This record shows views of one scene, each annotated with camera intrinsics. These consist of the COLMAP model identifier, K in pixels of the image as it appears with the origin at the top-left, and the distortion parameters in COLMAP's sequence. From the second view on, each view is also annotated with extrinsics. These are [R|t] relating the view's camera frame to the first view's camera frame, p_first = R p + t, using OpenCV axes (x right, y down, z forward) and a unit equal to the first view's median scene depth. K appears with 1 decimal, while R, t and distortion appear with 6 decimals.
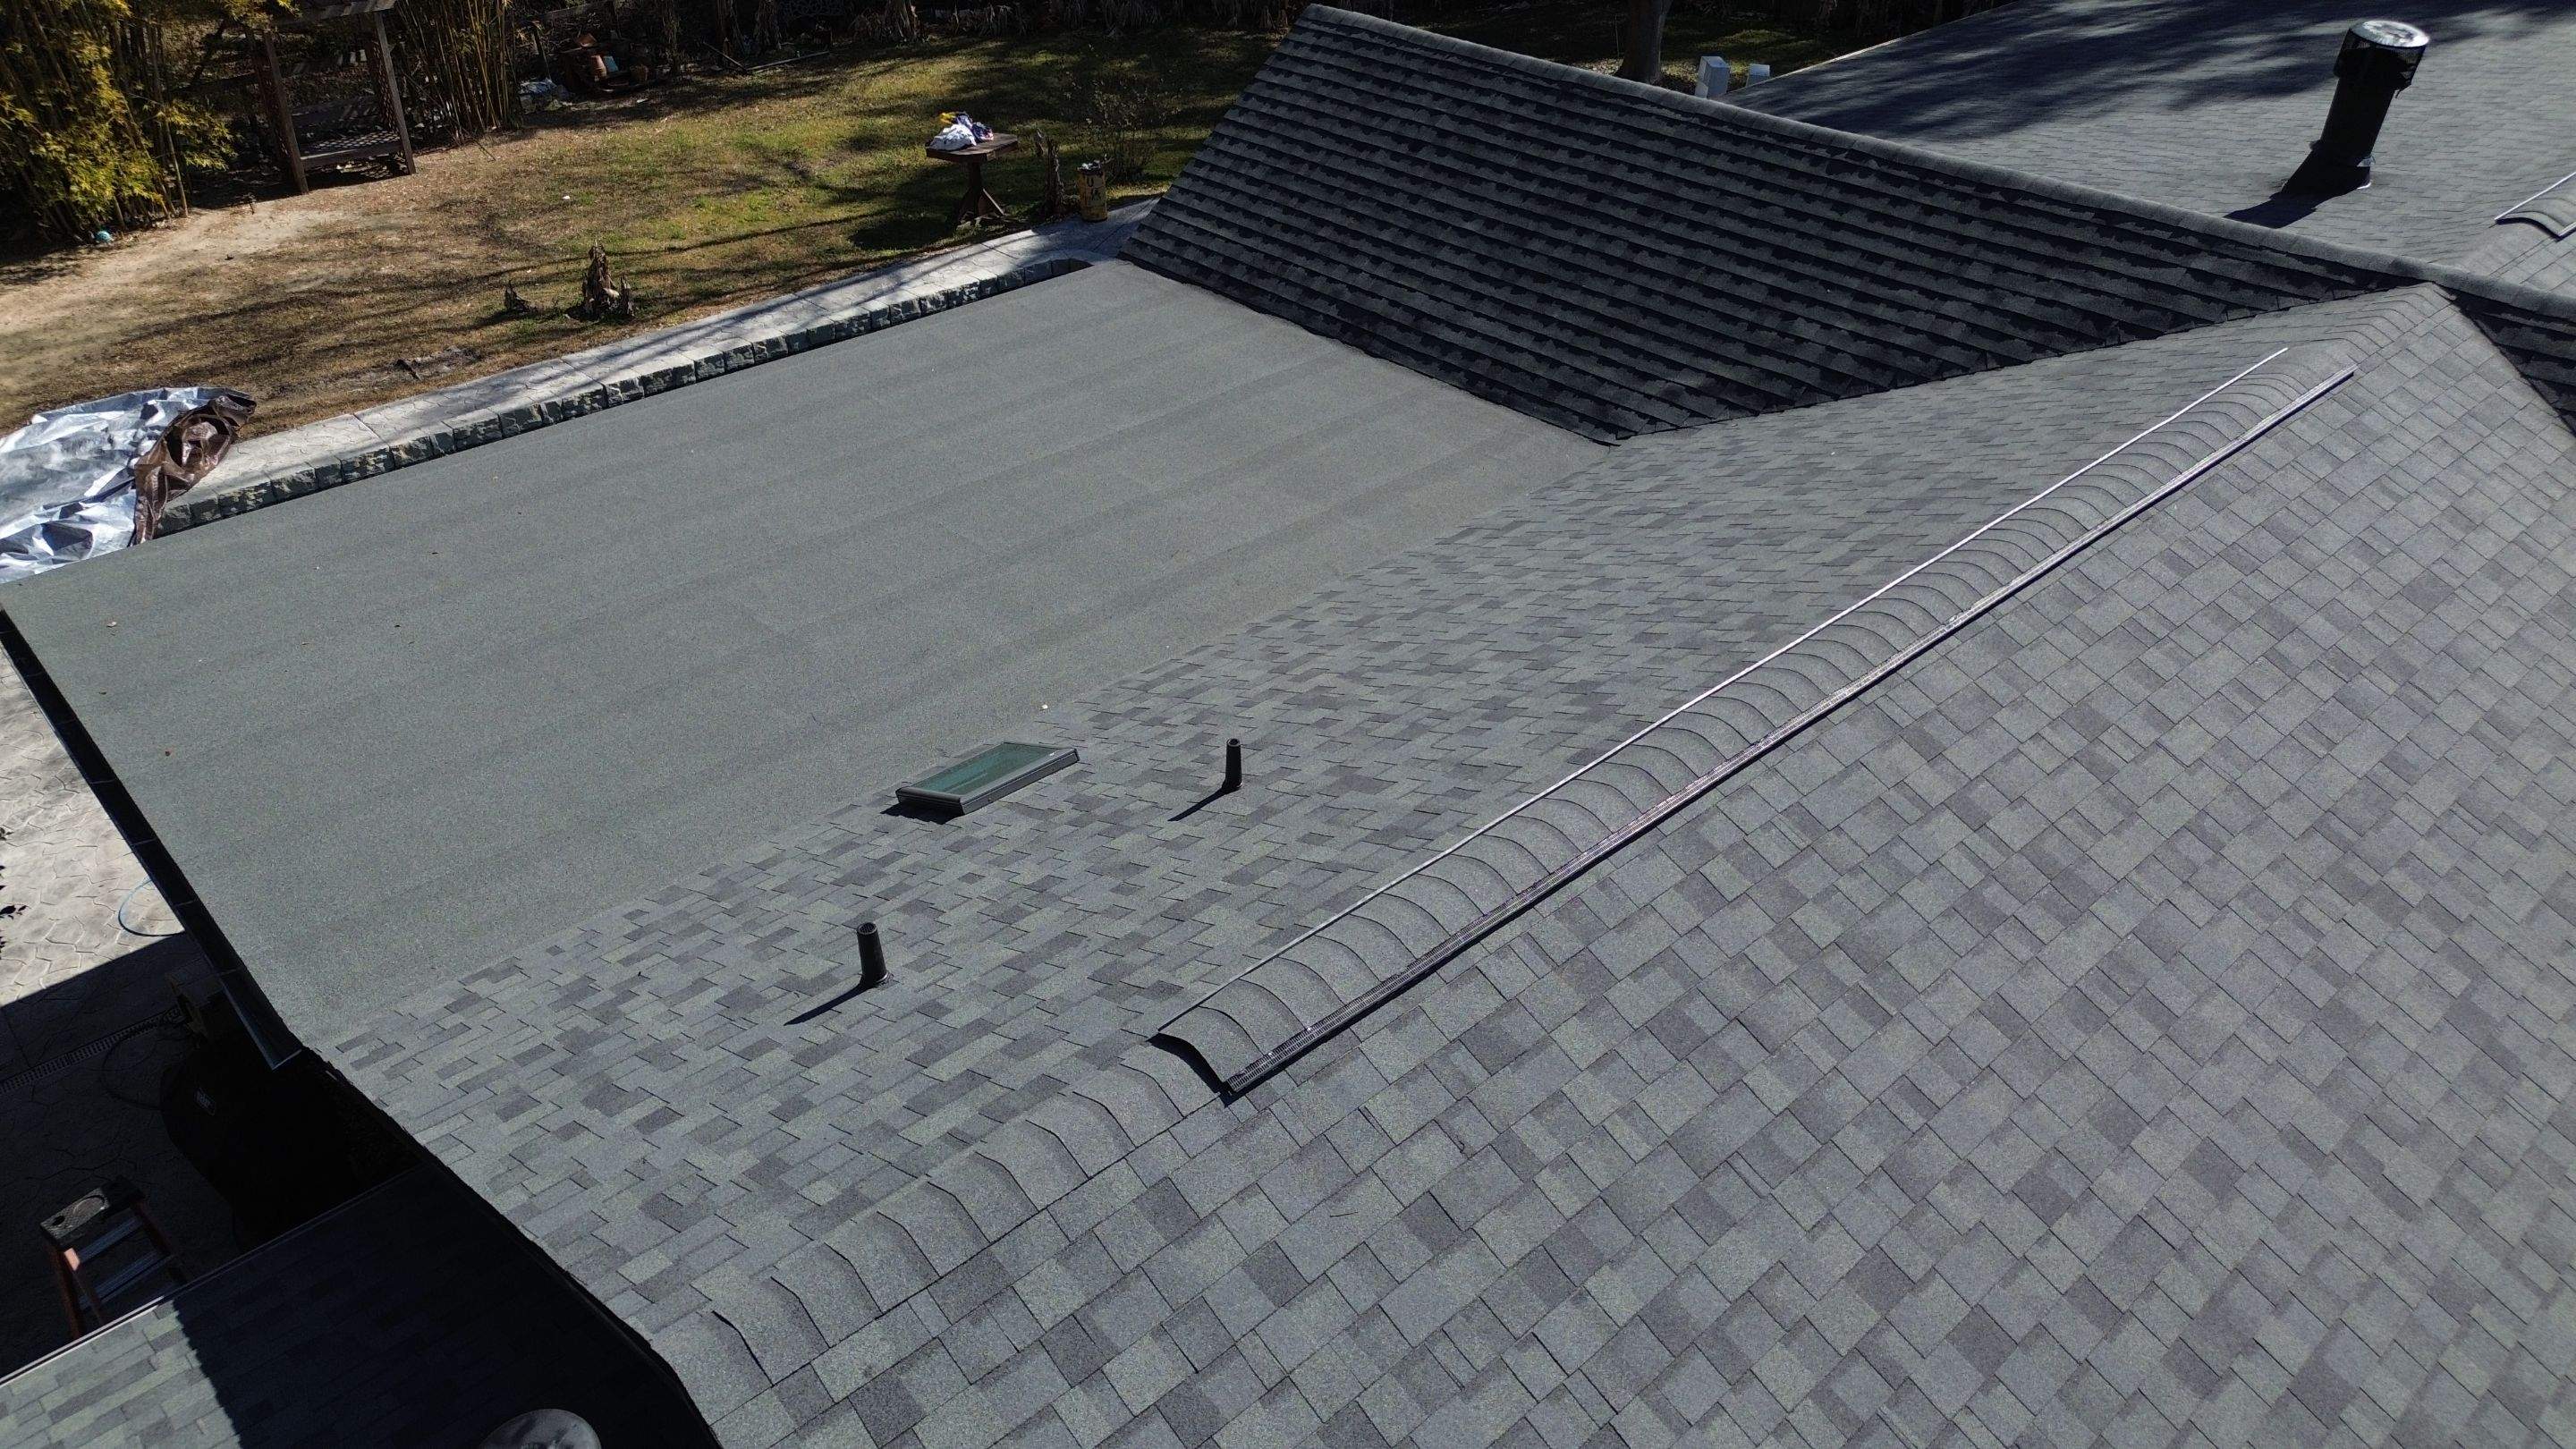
lens RADIAL K [[1821.2, 0, 1294.8], [0, 1821.2, 712.0], [0, 0, 1]] dist [0.082598, -0.088301]
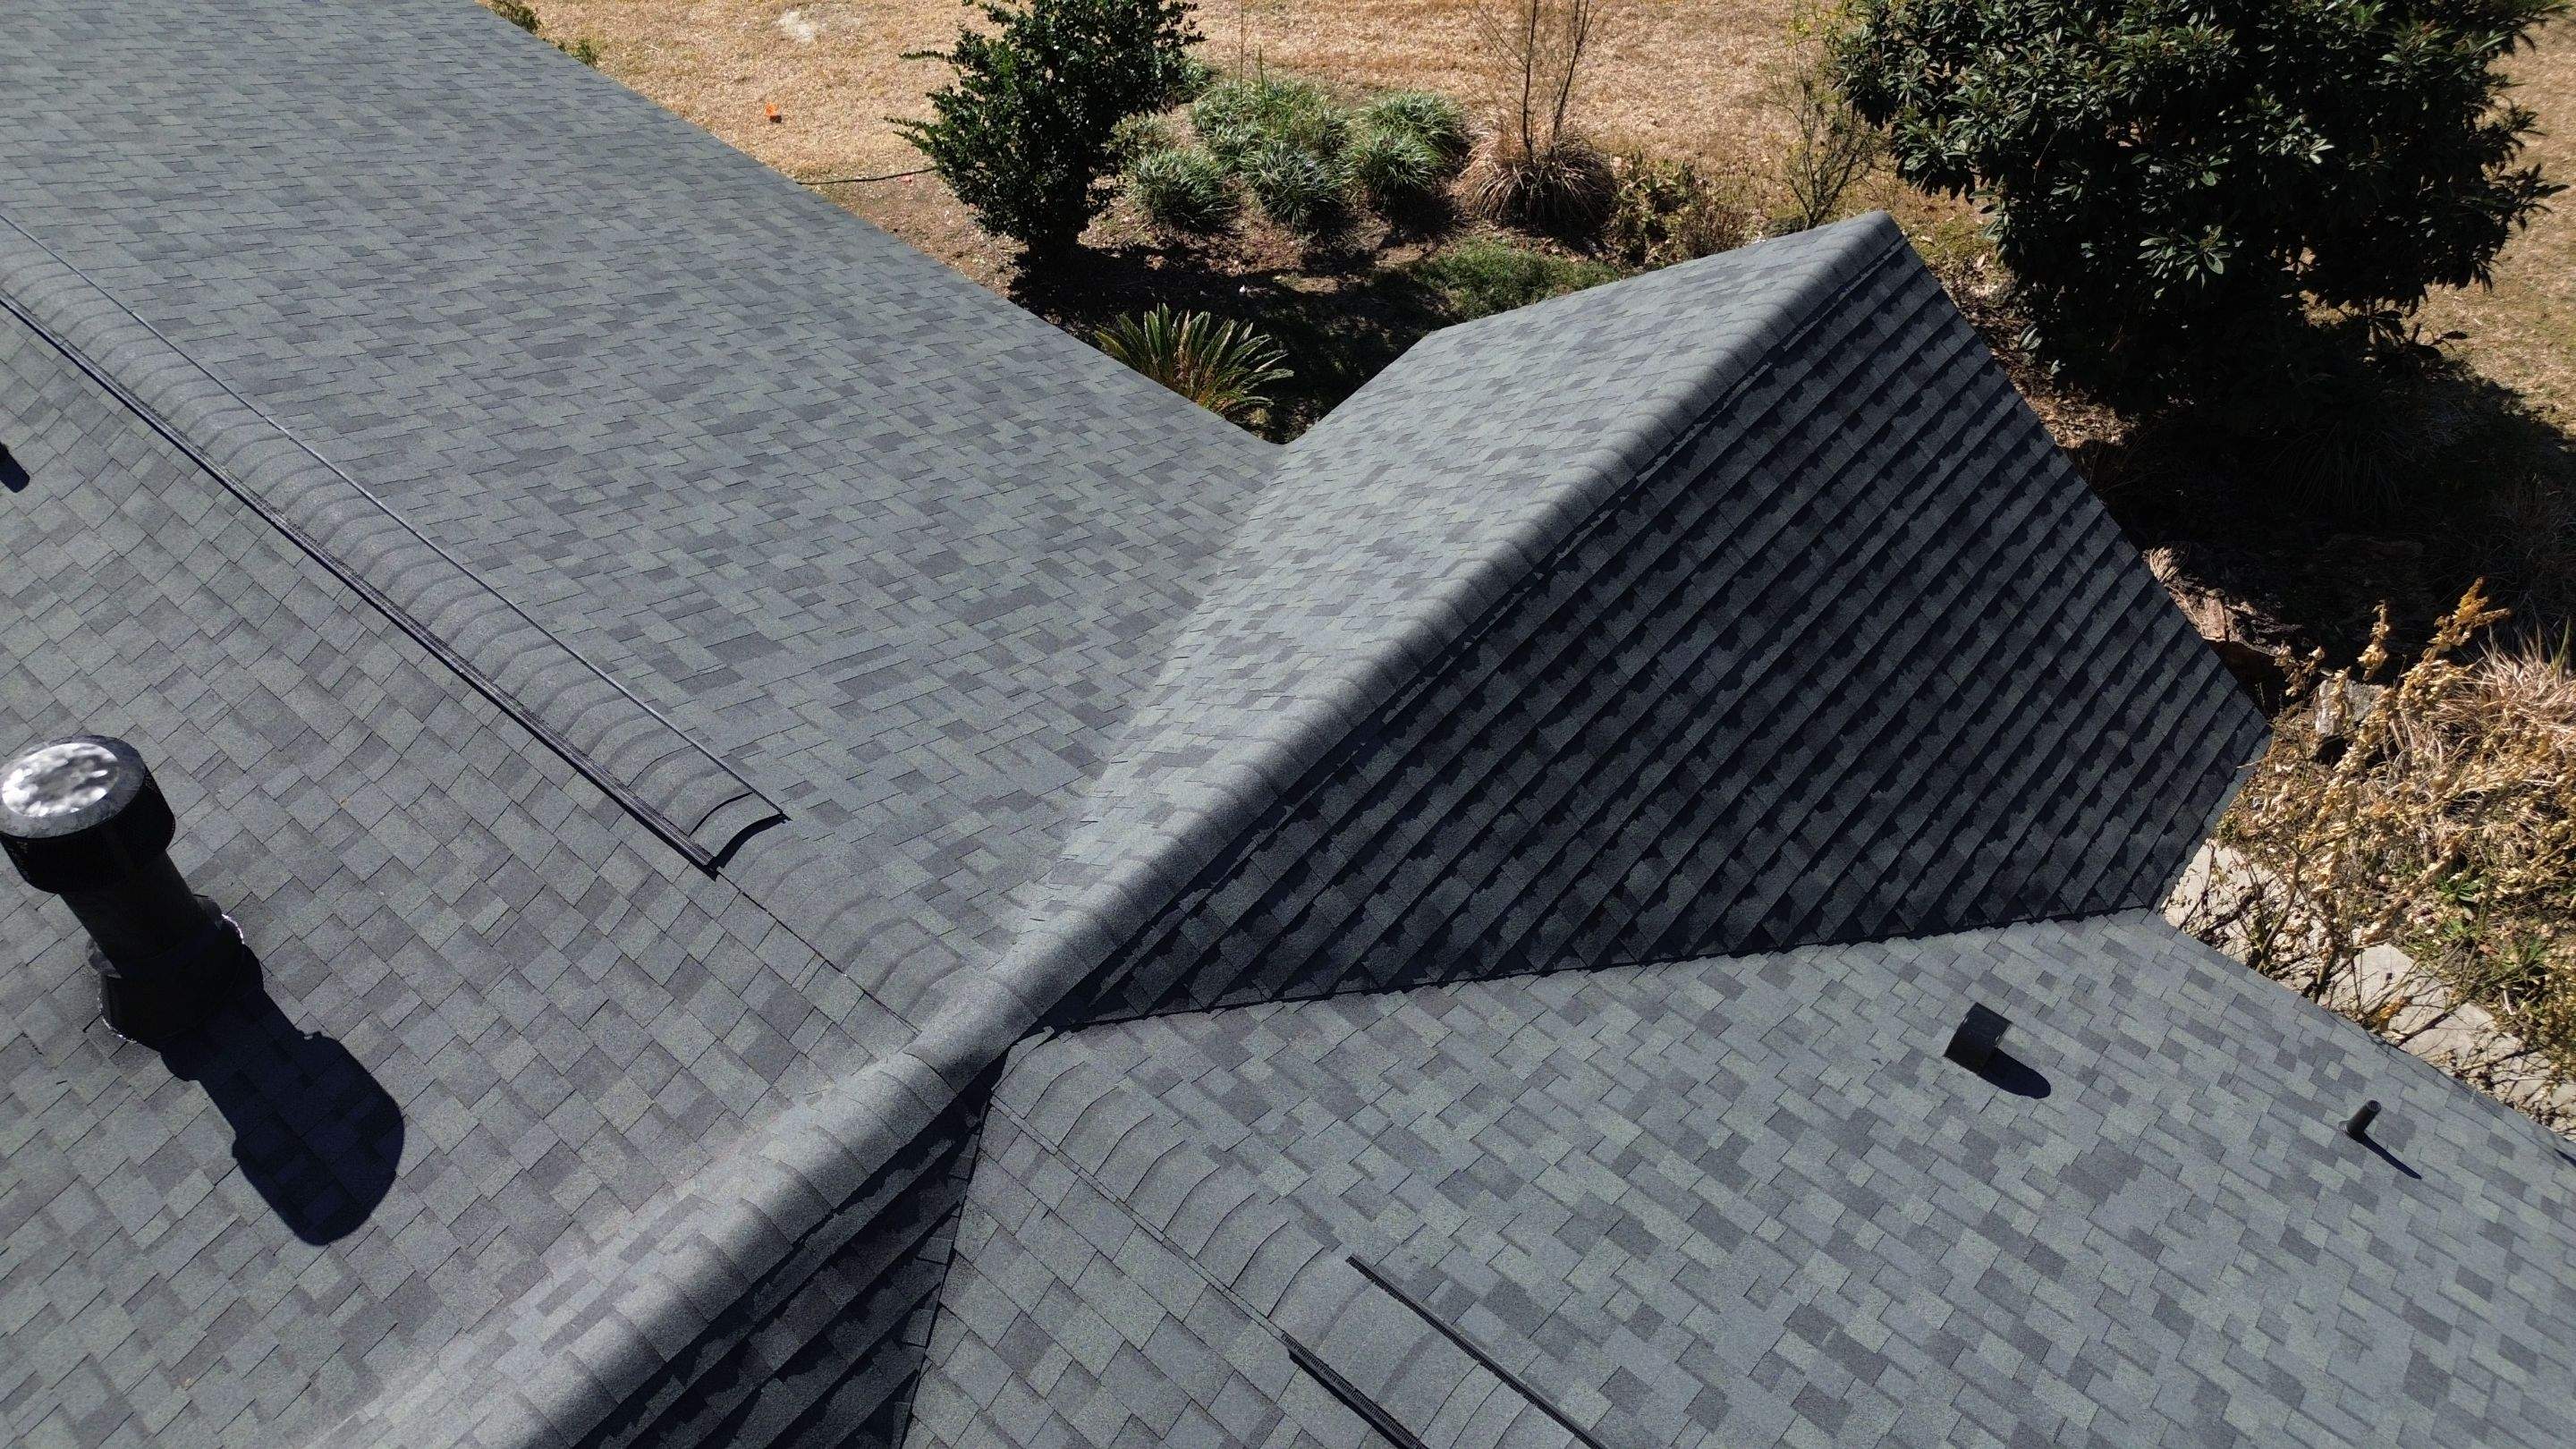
lens RADIAL K [[1821.2, 0, 1294.8], [0, 1821.2, 712.0], [0, 0, 1]] dist [0.082598, -0.088301]
pose [[-0.125515, -0.729852, 0.671984, 0.310444], [0.552434, 0.511196, 0.658403, -0.738802], [-0.824052, 0.453866, 0.339033, 0.763205]]
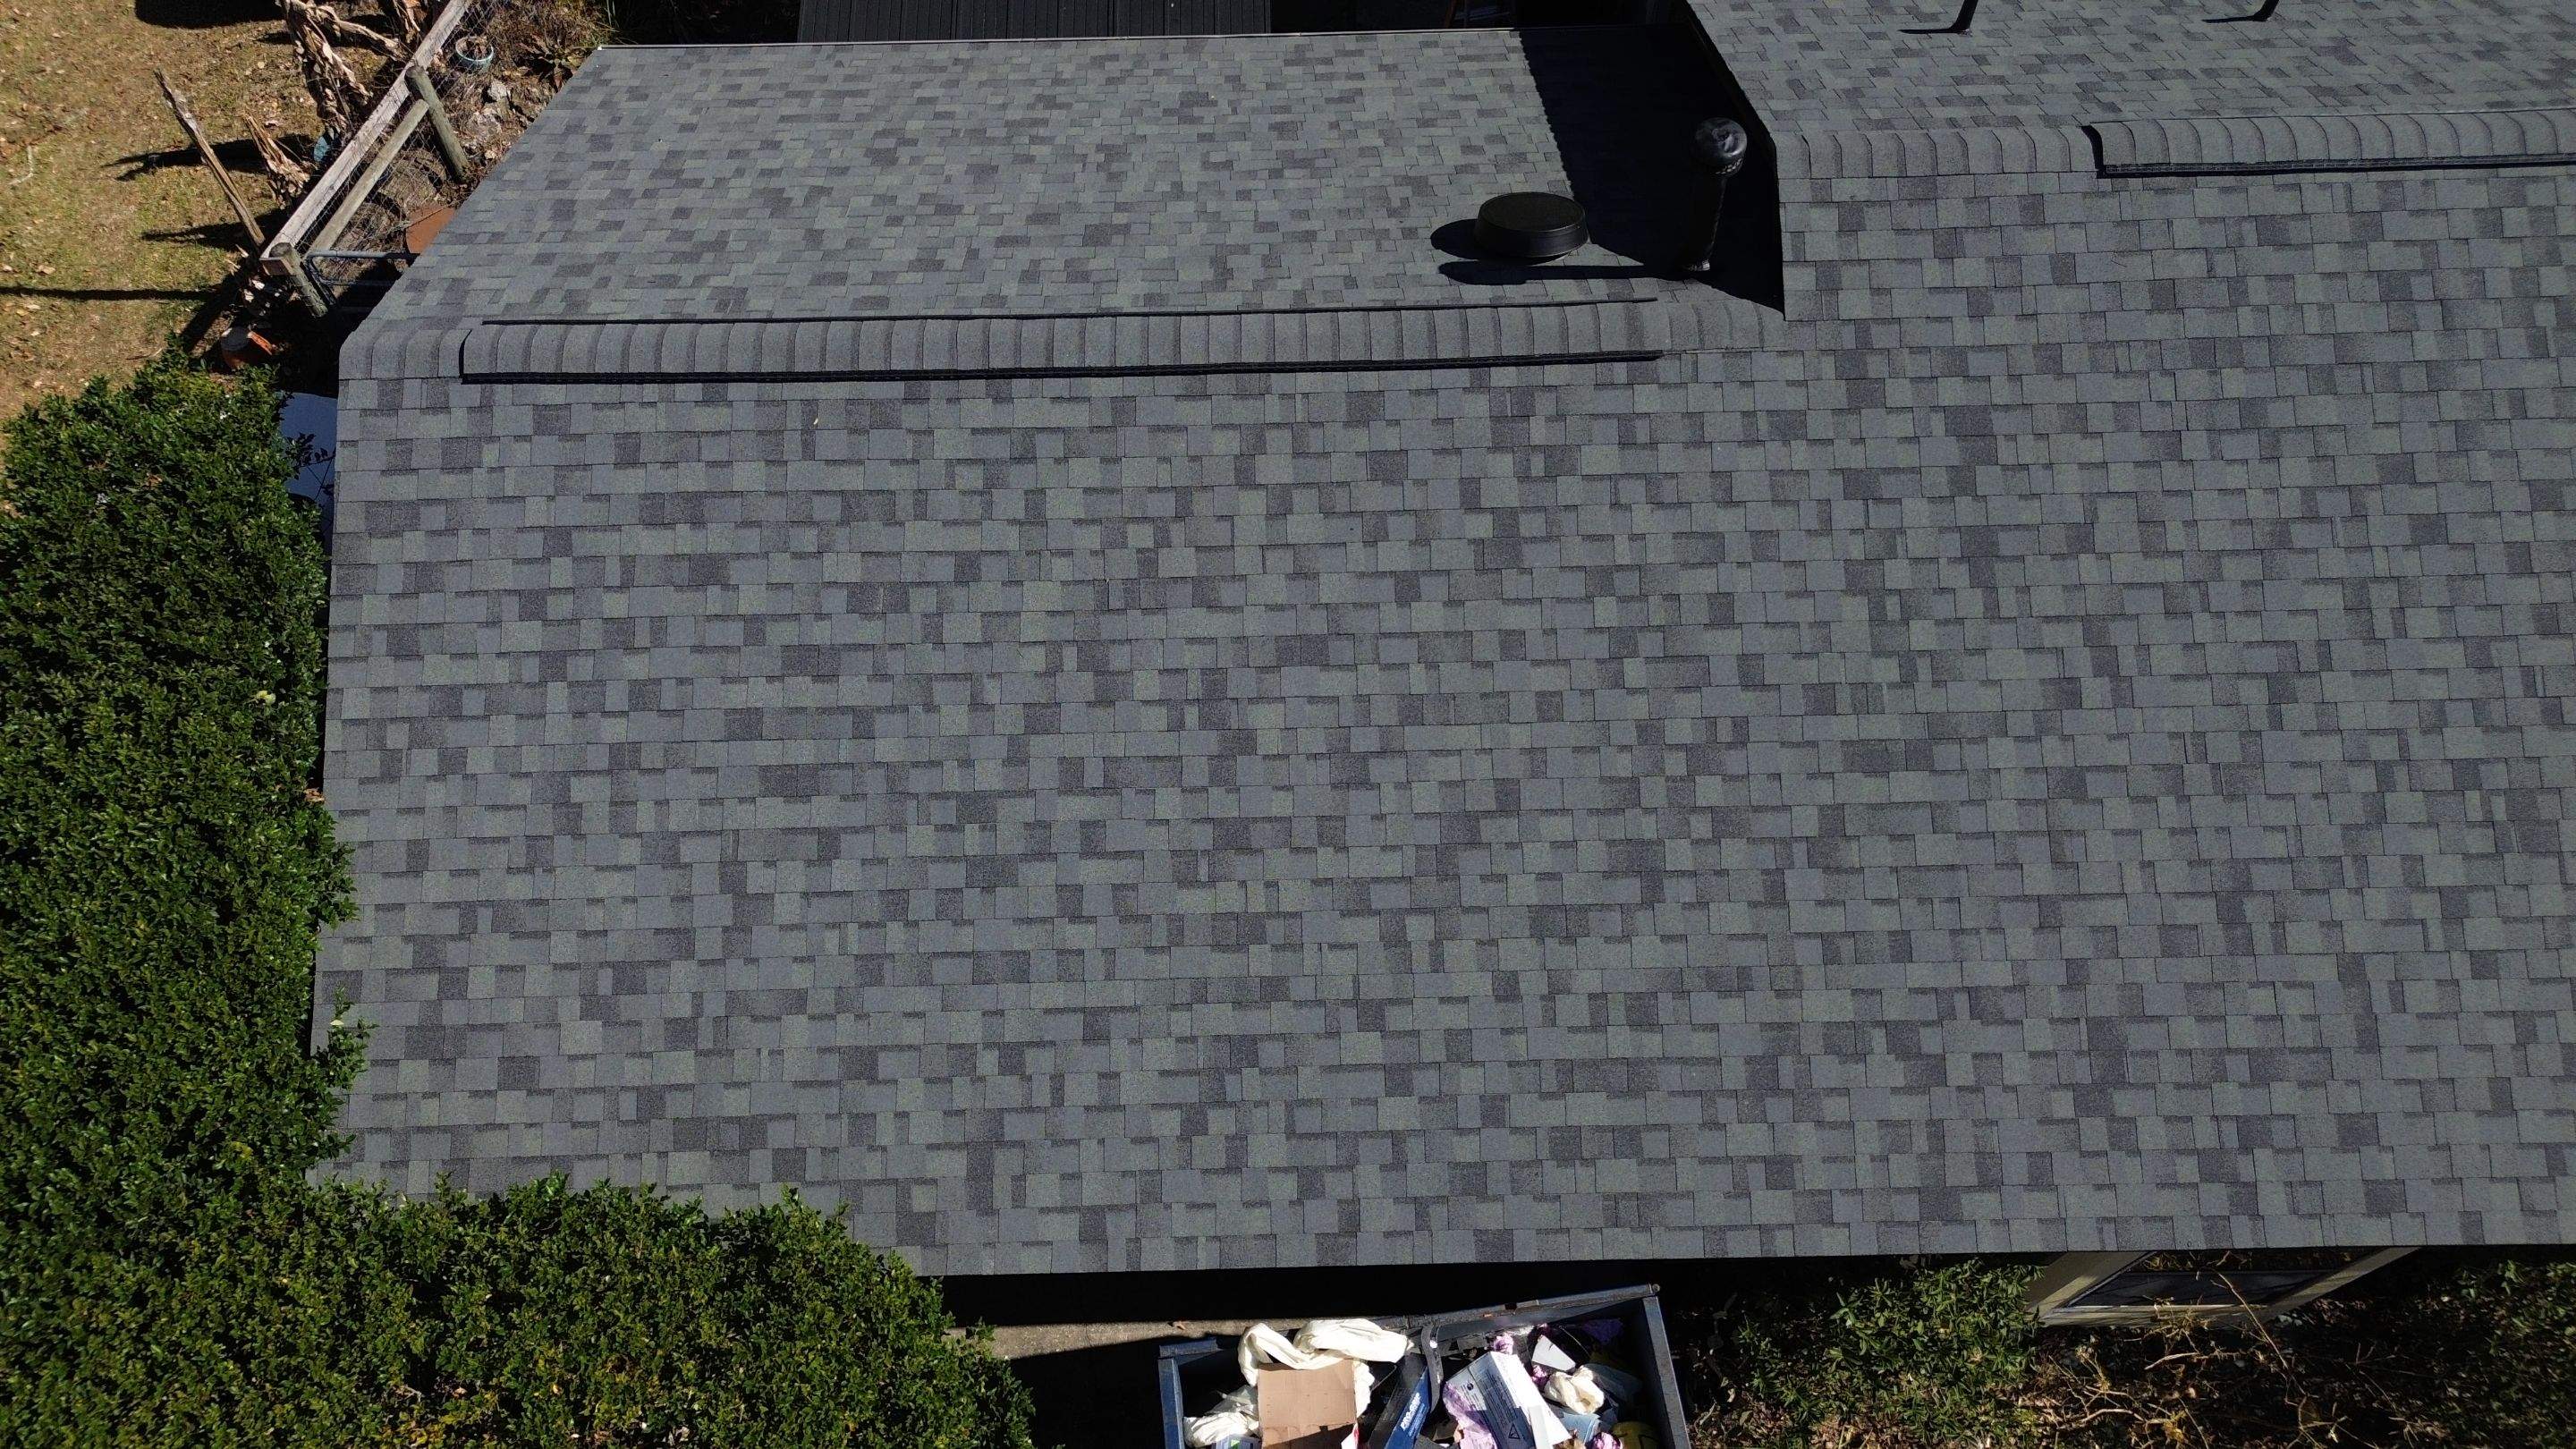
lens RADIAL K [[1836.6, 0, 1293.1], [0, 1836.6, 719.6], [0, 0, 1]] dist [0.076201, -0.075681]
pose [[0.751035, 0.573157, -0.327777, 0.152647], [-0.356996, 0.770116, 0.528654, -0.029615], [0.555429, -0.280022, 0.782998, -0.551295]]
